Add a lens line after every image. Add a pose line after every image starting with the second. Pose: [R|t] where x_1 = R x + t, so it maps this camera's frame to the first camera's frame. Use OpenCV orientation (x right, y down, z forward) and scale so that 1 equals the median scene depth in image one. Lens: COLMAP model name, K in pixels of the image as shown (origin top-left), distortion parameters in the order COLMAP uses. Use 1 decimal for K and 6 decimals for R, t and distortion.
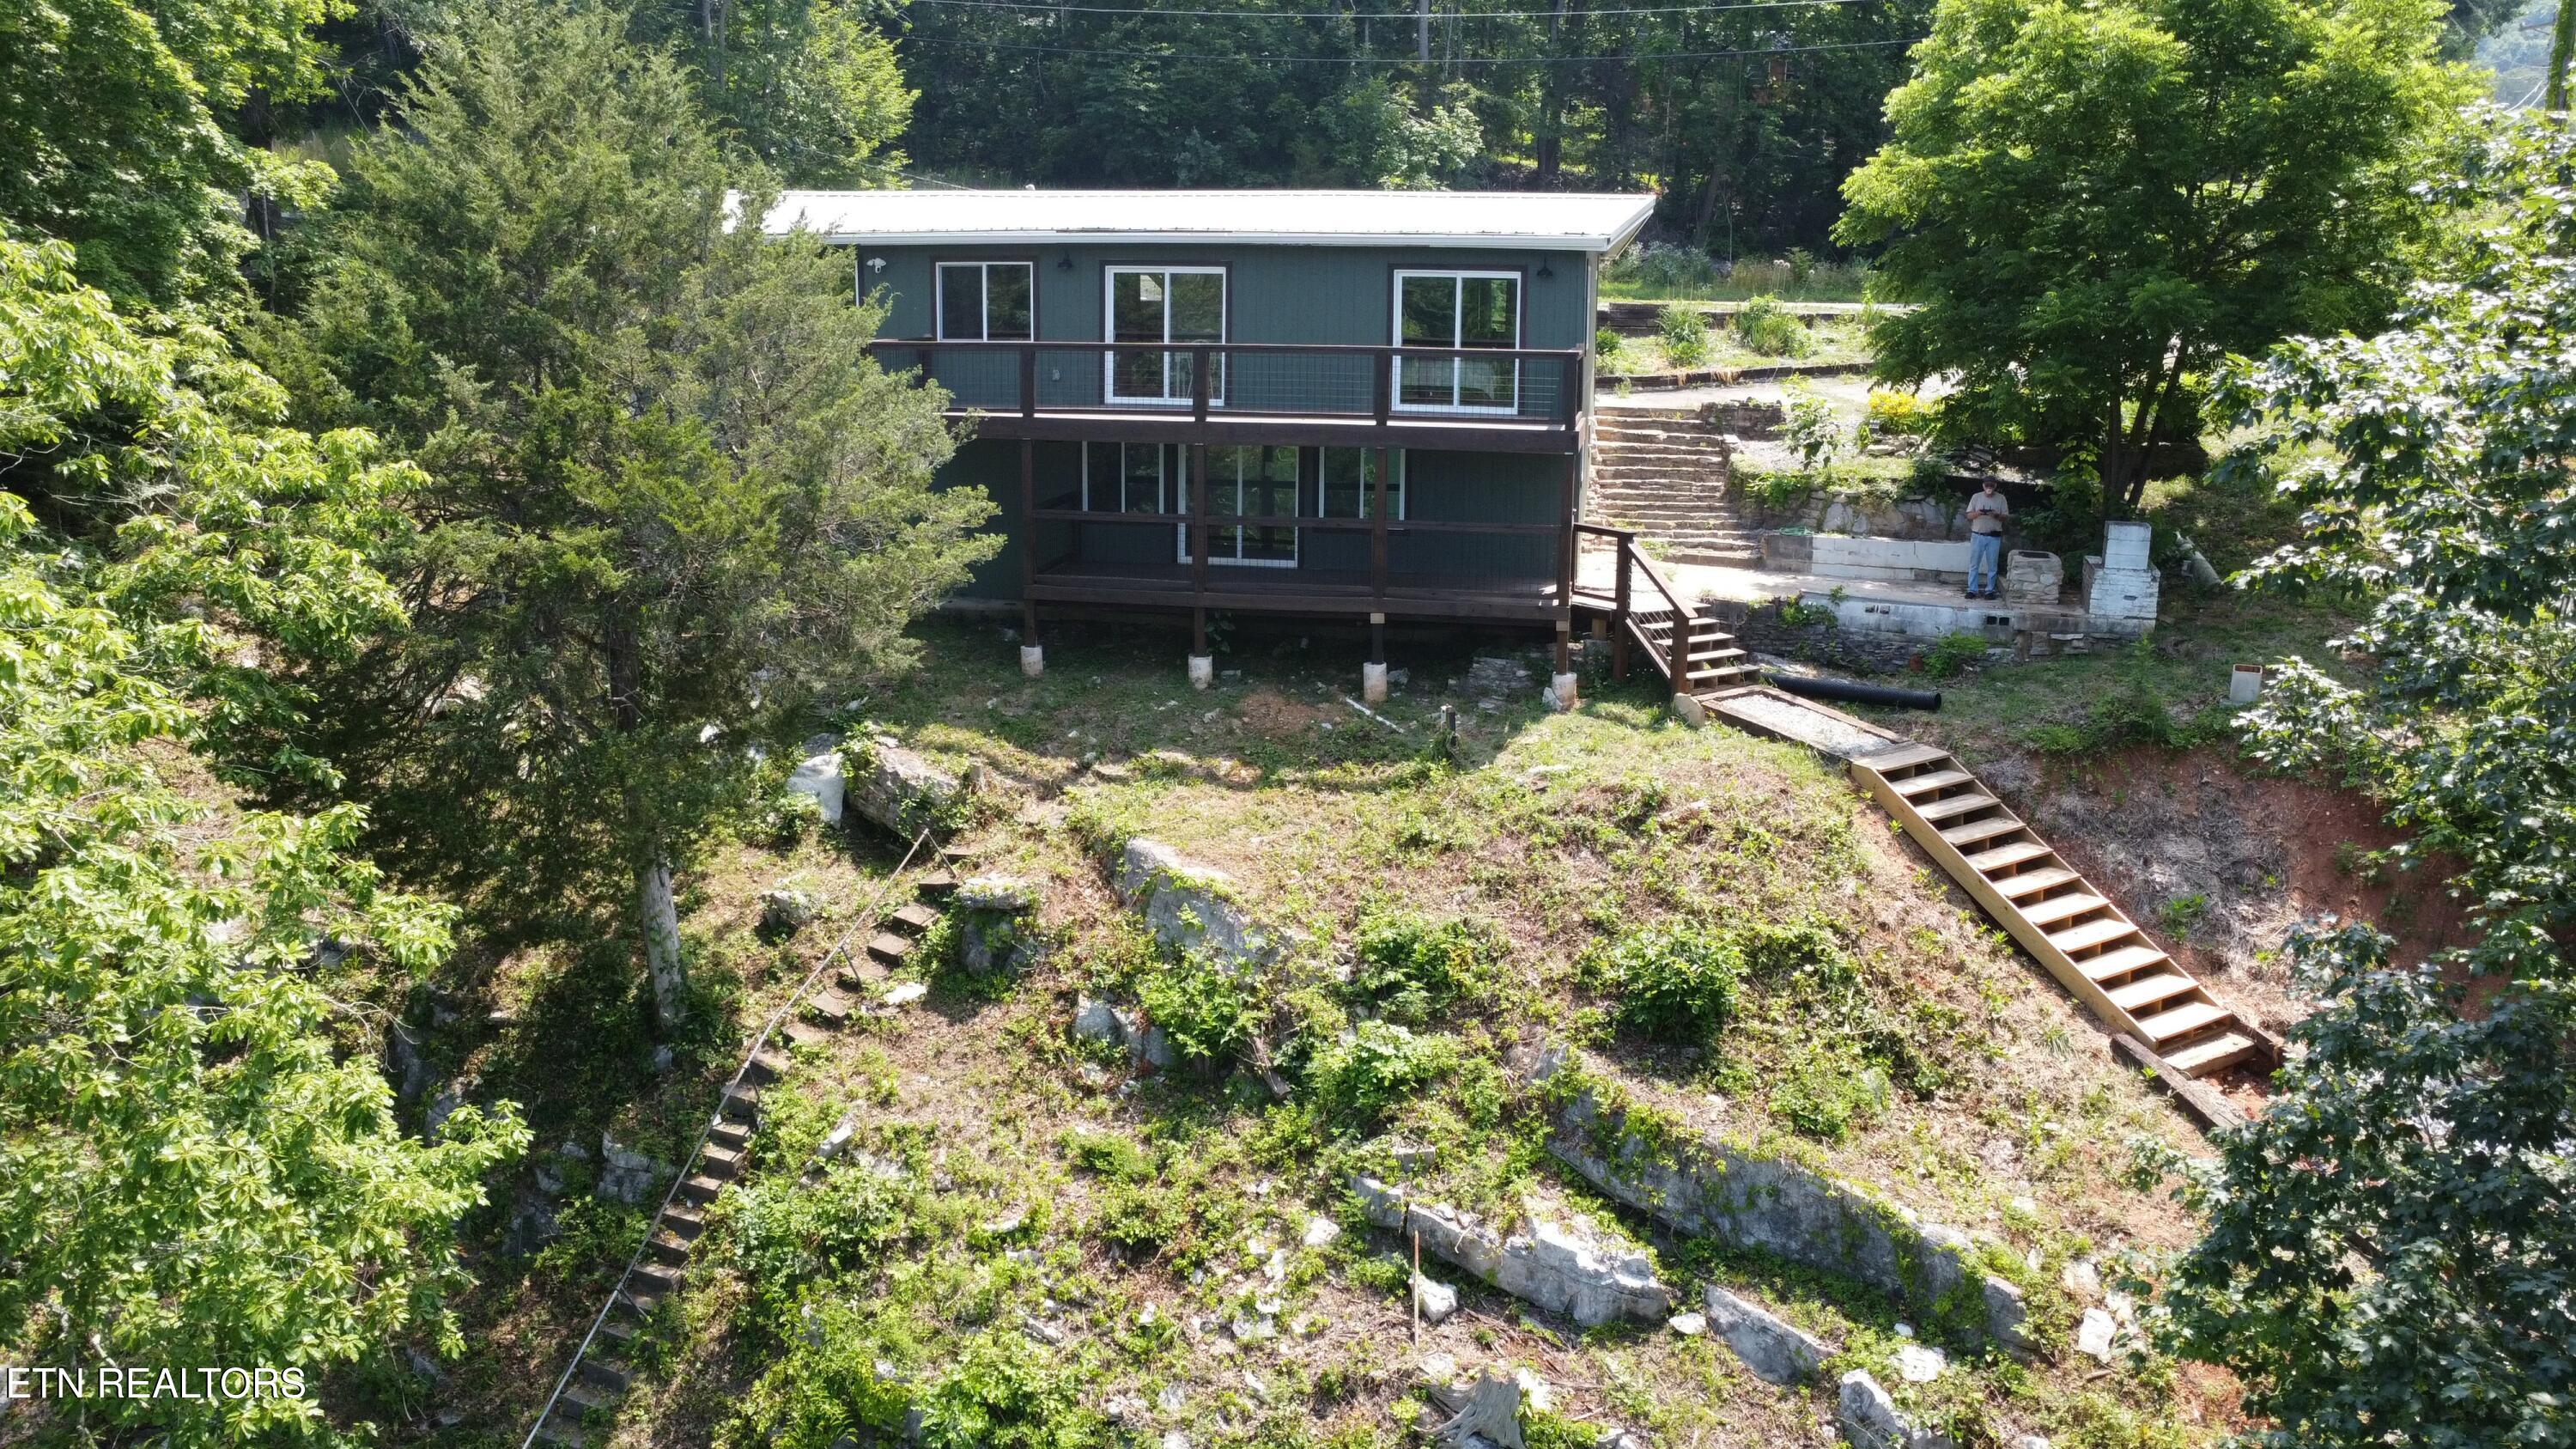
lens RADIAL K [[1859.3, 0, 1288.0], [0, 1859.3, 724.5], [0, 0, 1]] dist [-0.303949, 0.731451]
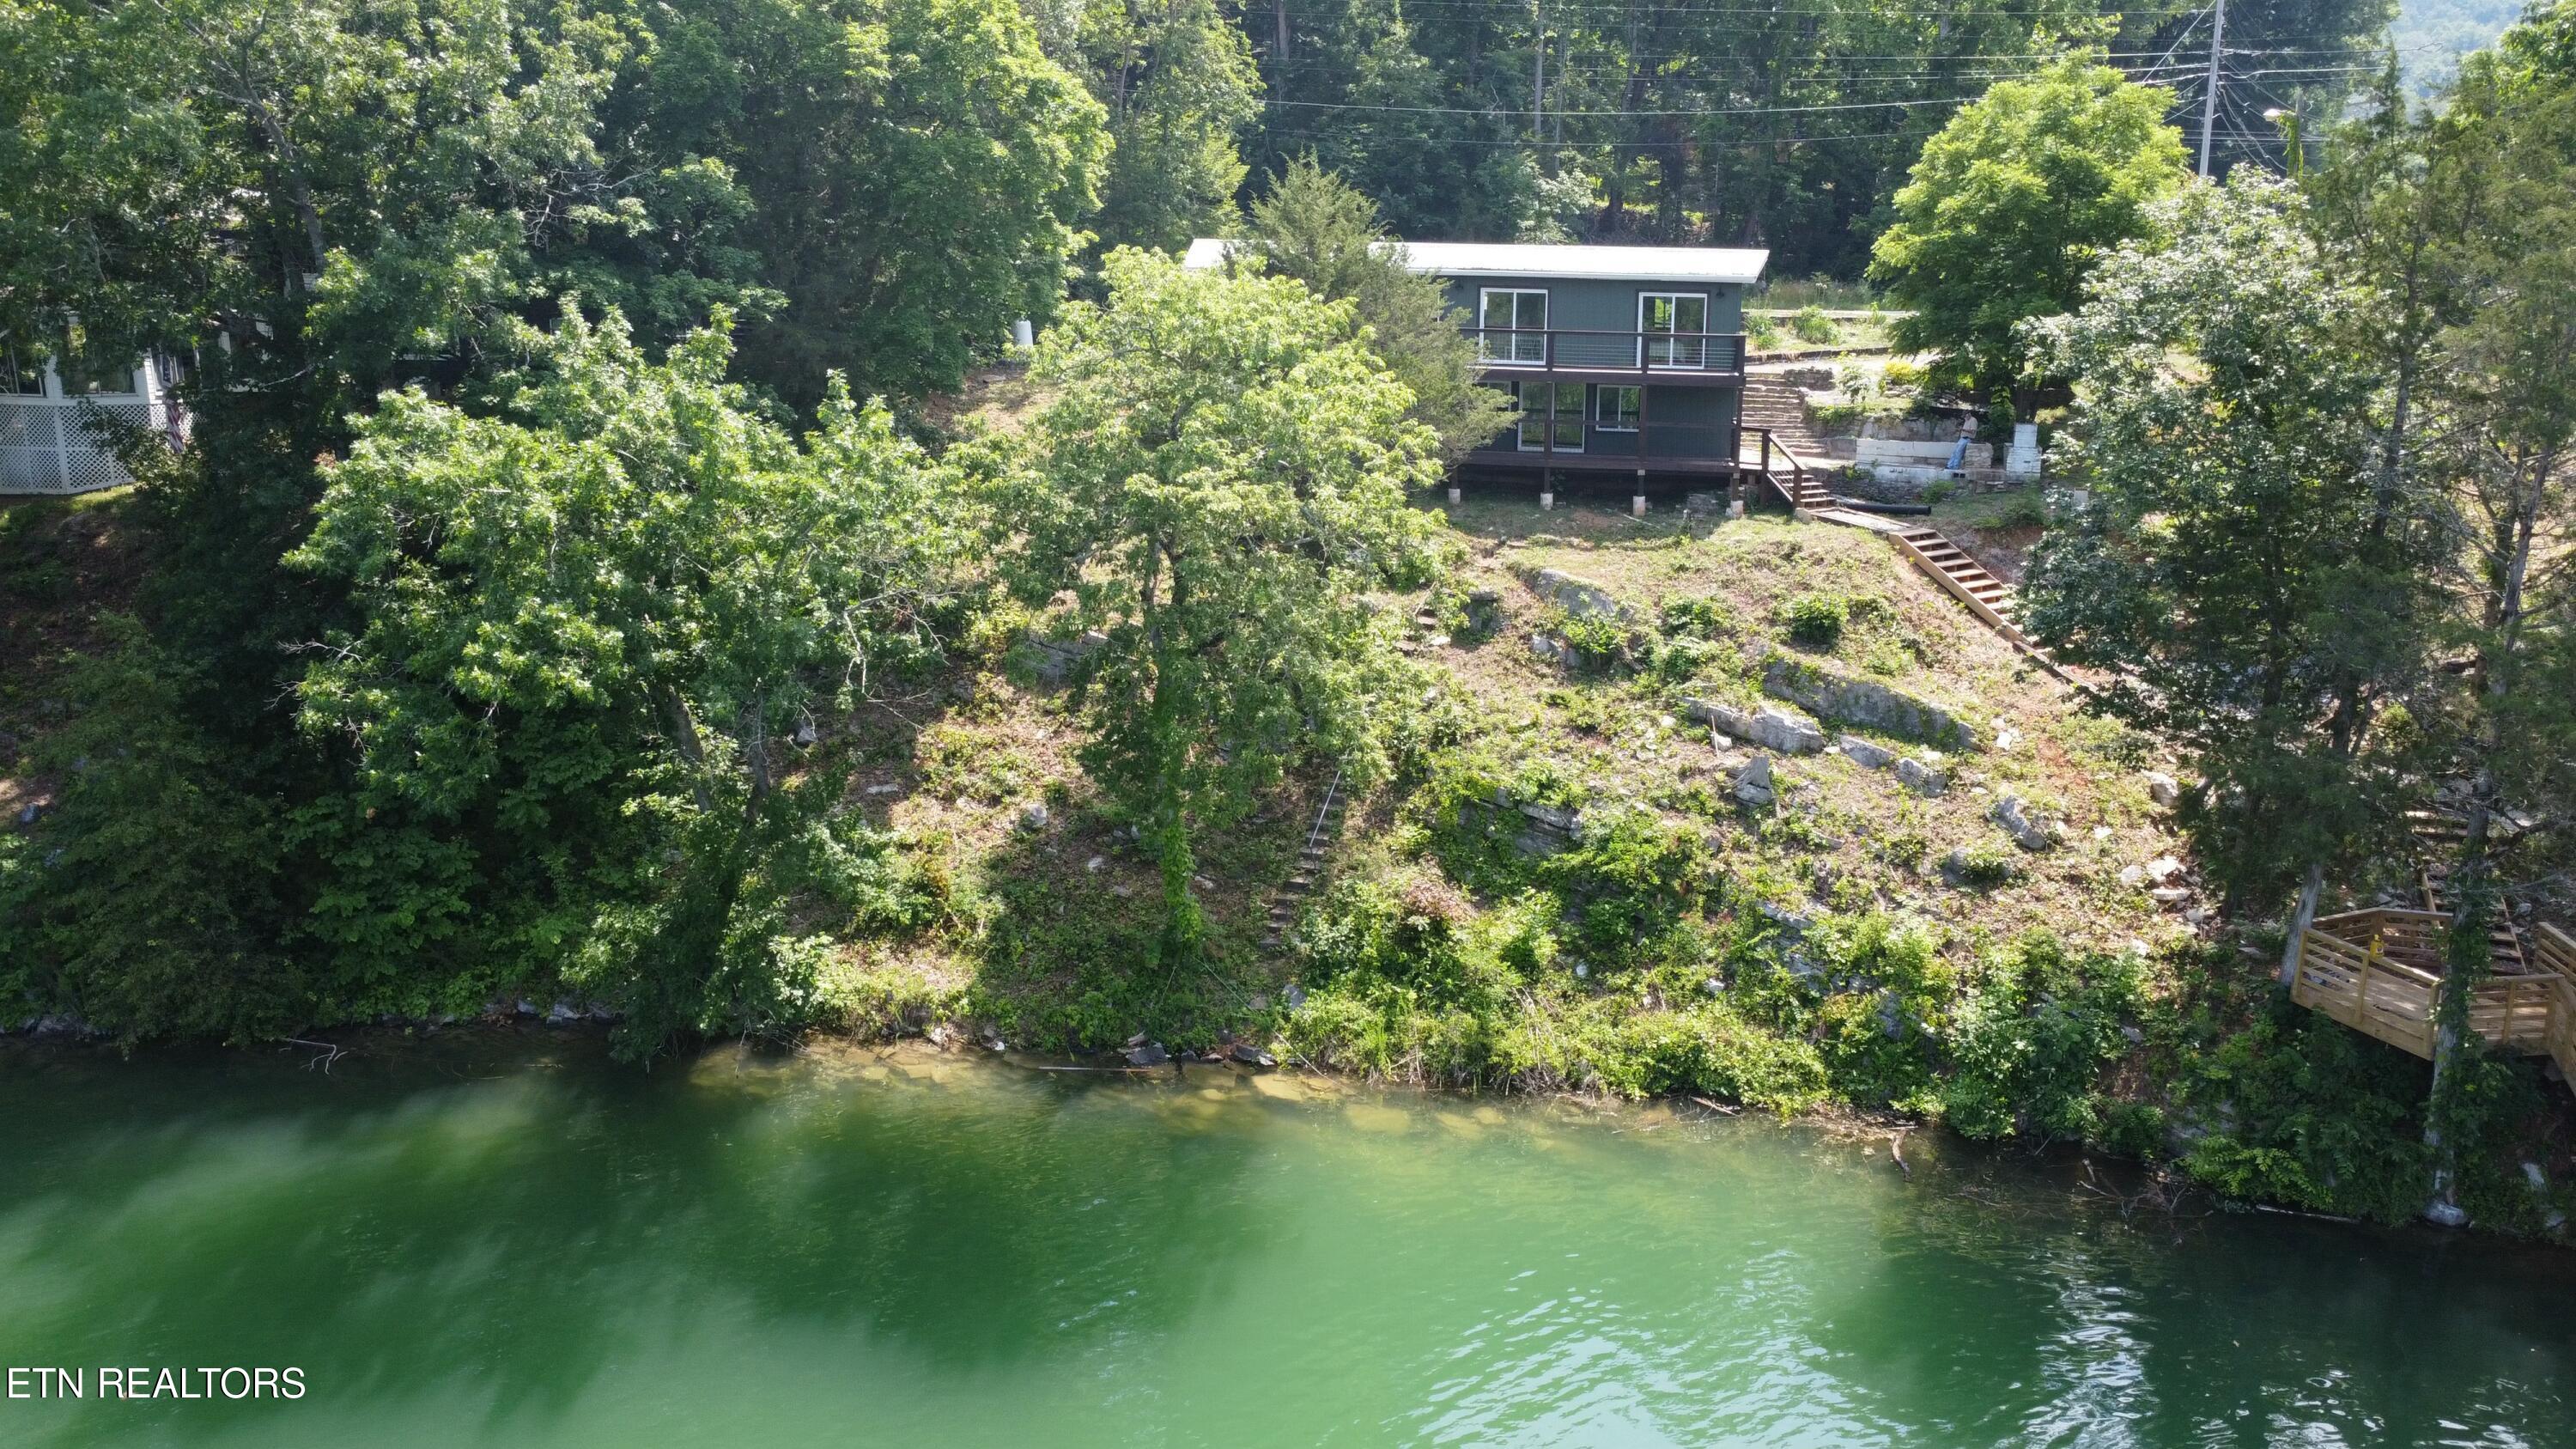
lens RADIAL K [[1859.3, 0, 1288.0], [0, 1859.3, 724.5], [0, 0, 1]] dist [-0.303949, 0.731451]
pose [[0.999847, -0.005922, 0.016432, -0.362766], [0.006017, 0.999965, -0.005739, 0.220266], [-0.016397, 0.005837, 0.999849, -0.928922]]
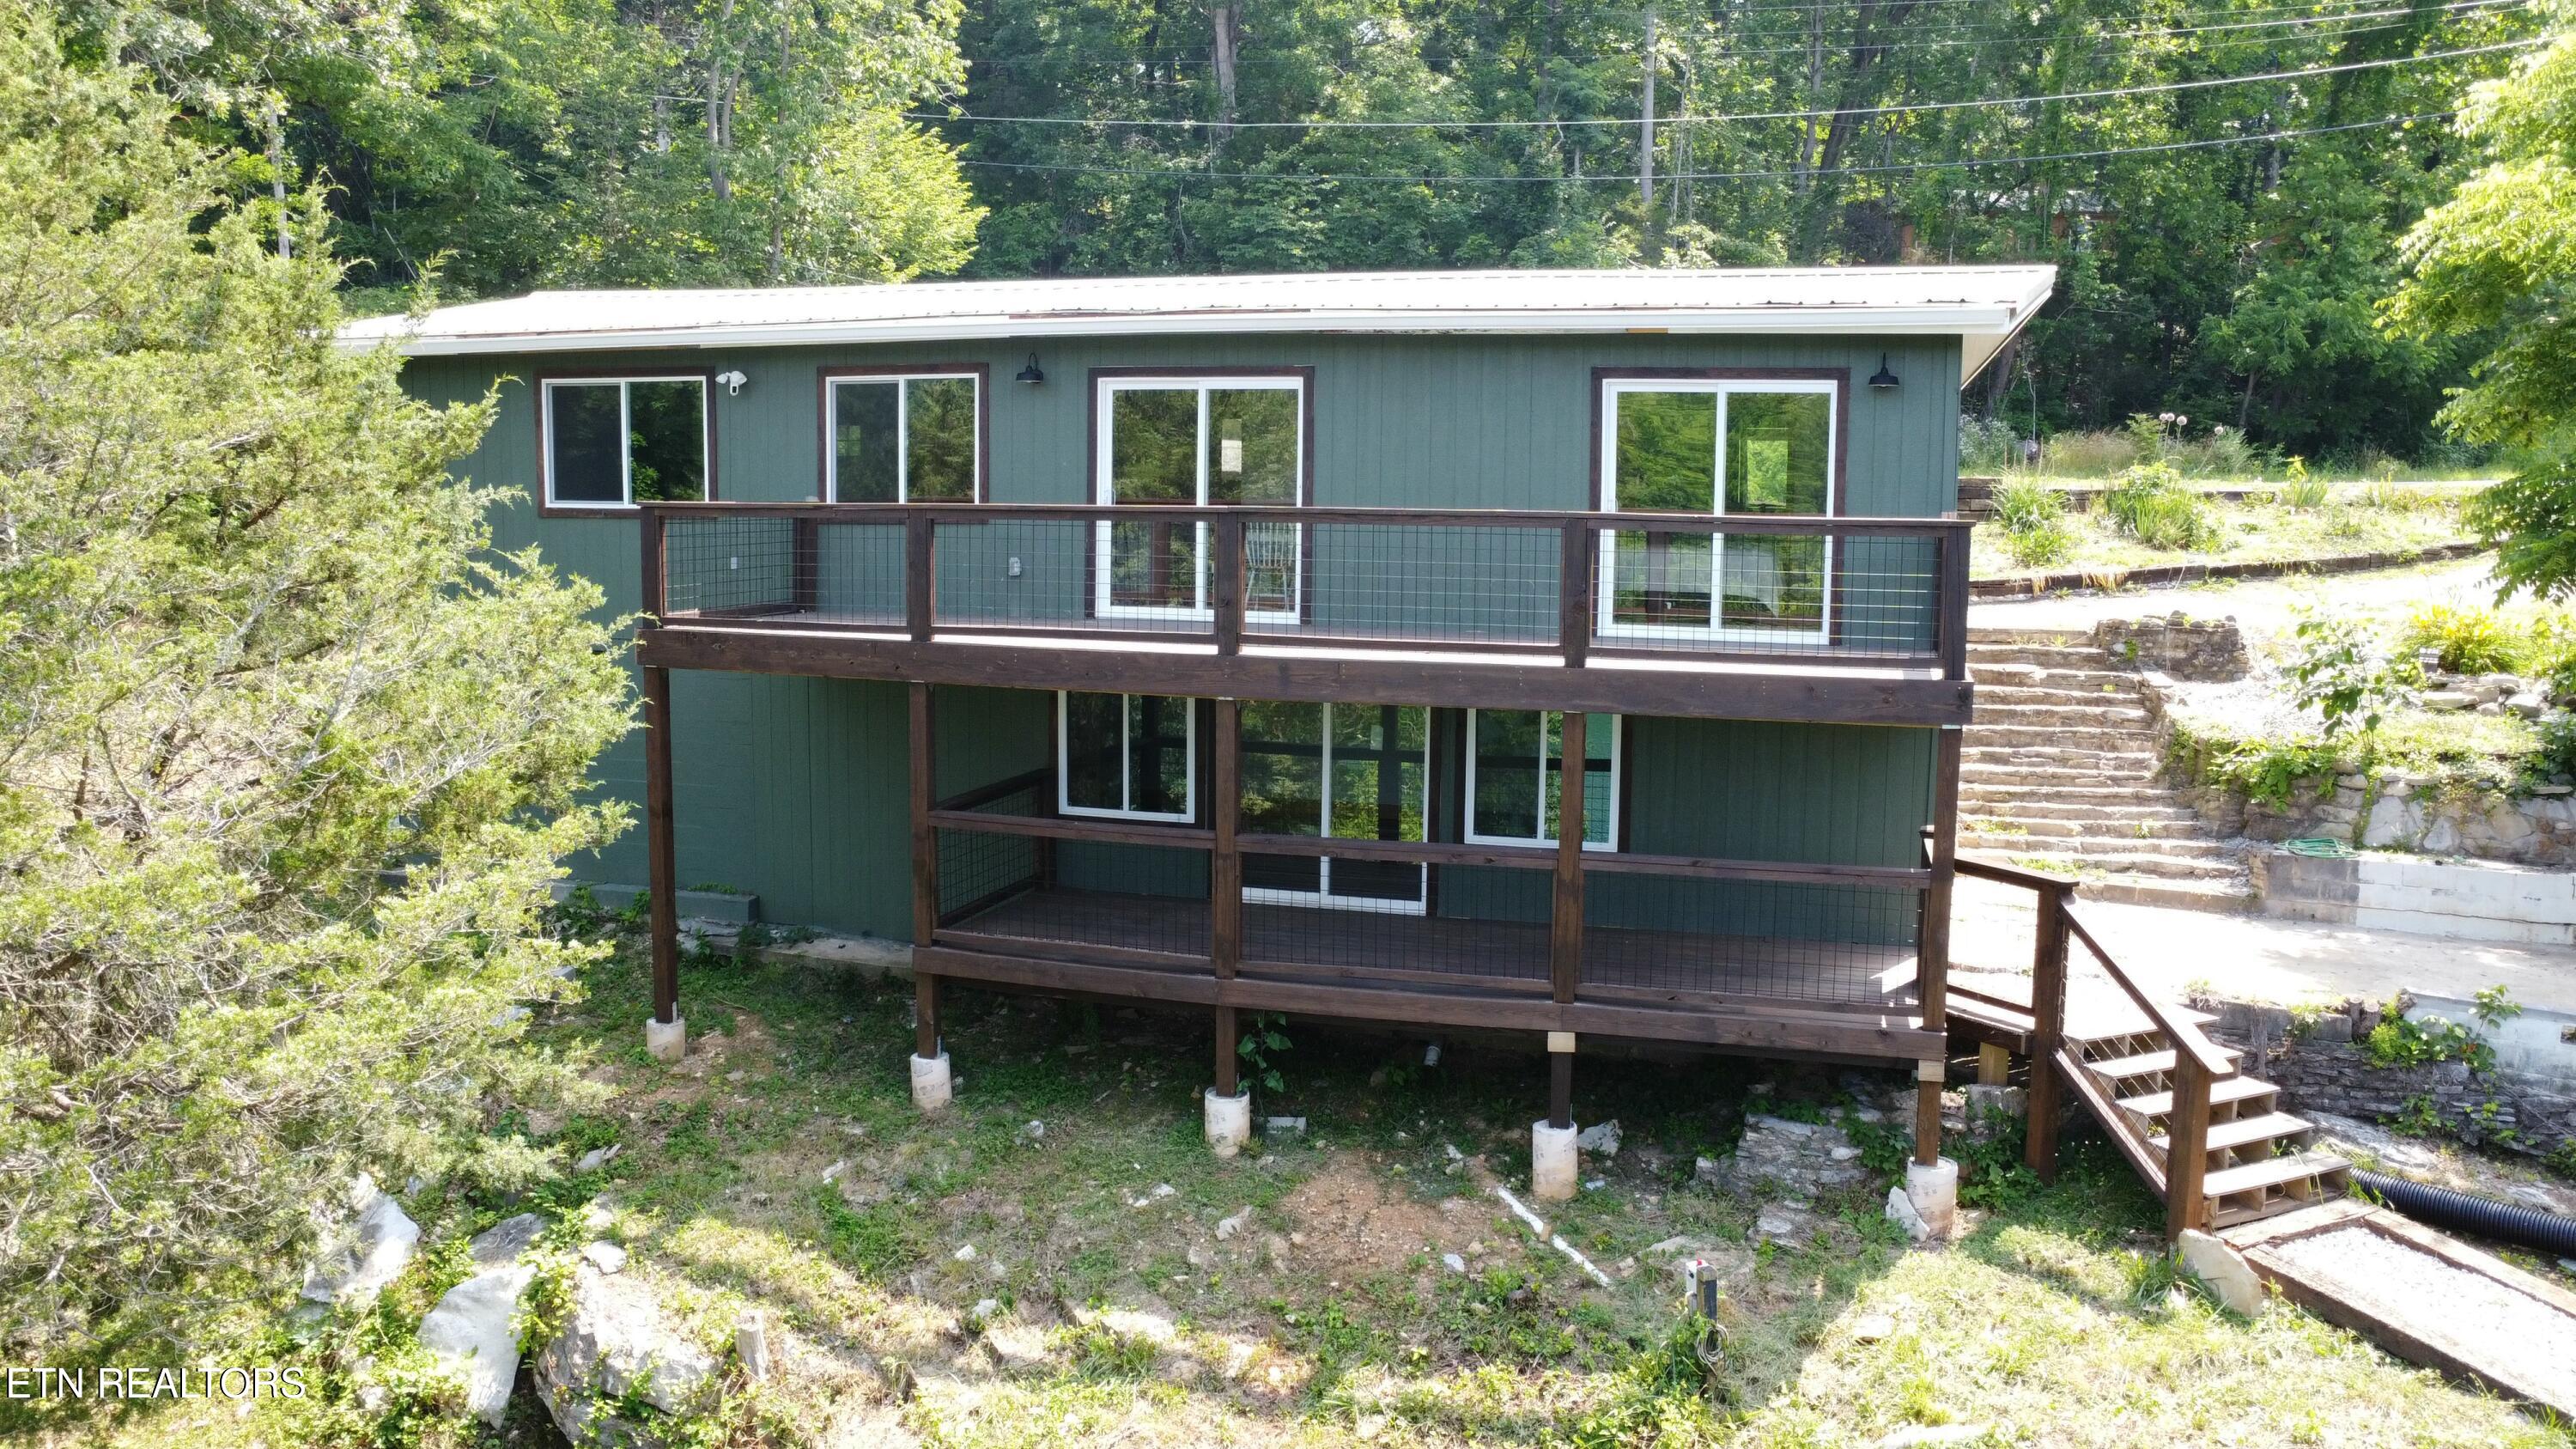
lens RADIAL K [[1820.5, 0, 1278.7], [0, 1820.5, 757.3], [0, 0, 1]] dist [-0.110272, 0.127498]
pose [[0.992391, 0.016213, -0.122054, 0.031271], [-0.027645, 0.995324, -0.092556, -0.088717], [0.119983, 0.095226, 0.988198, 0.495077]]
